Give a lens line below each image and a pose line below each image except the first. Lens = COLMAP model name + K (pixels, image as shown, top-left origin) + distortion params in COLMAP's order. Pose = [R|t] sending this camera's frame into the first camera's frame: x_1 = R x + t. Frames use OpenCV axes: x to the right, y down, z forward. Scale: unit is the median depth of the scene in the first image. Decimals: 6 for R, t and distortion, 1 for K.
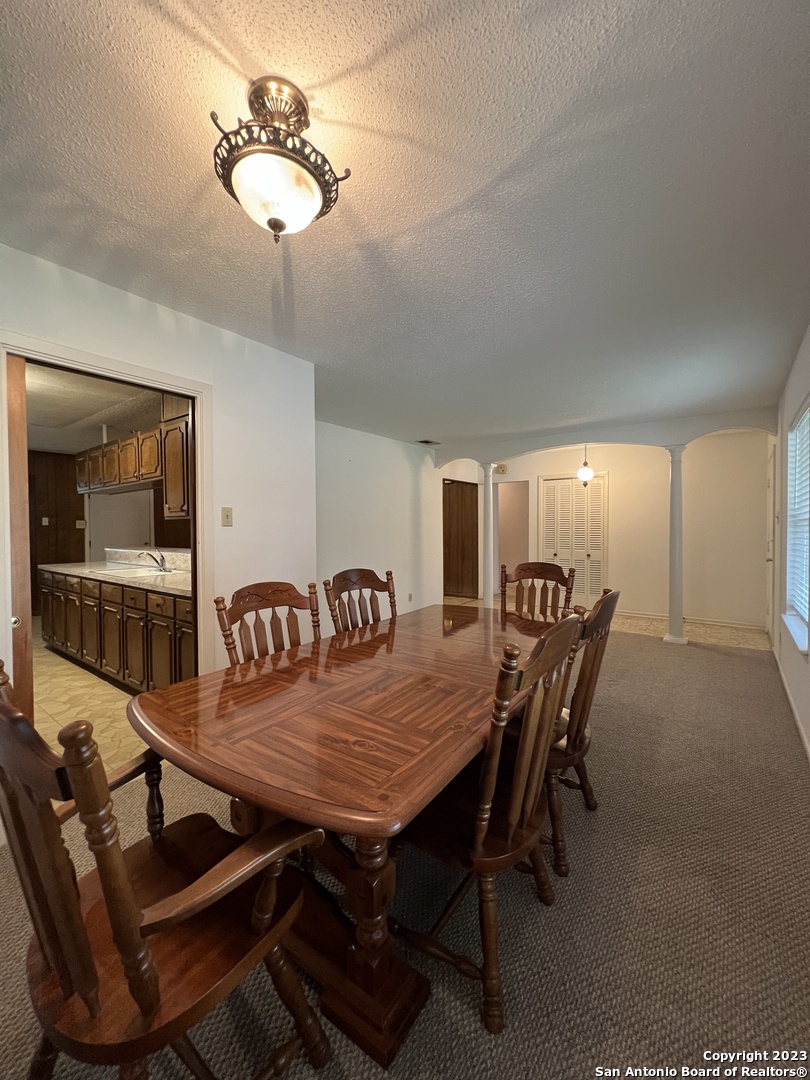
lens RADIAL K [[435.7, 0, 406.6], [0, 435.7, 537.5], [0, 0, 1]] dist [-0.000757, 0.001814]
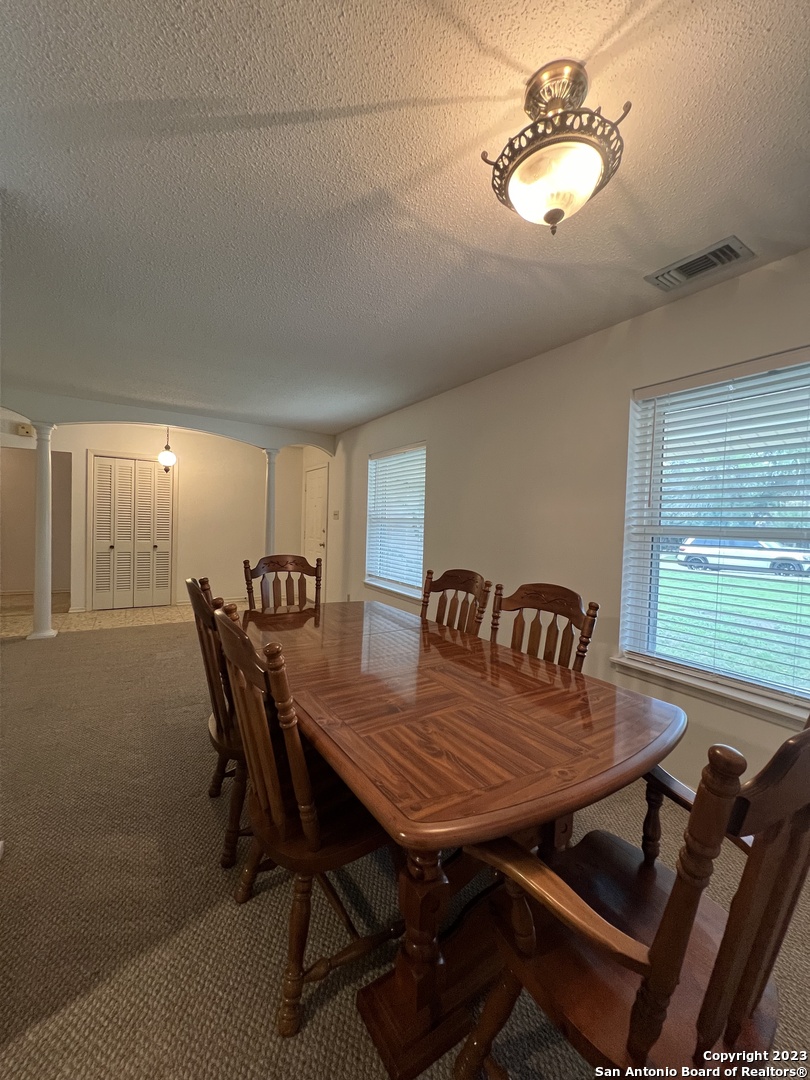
lens RADIAL K [[435.7, 0, 407.1], [0, 435.7, 536.9], [0, 0, 1]] dist [-0.000757, 0.001814]
pose [[0.346398, -0.017262, 0.937929, -1.001619], [-0.009735, 0.999711, 0.021994, -0.017647], [-0.938037, -0.016750, 0.346130, 0.721830]]
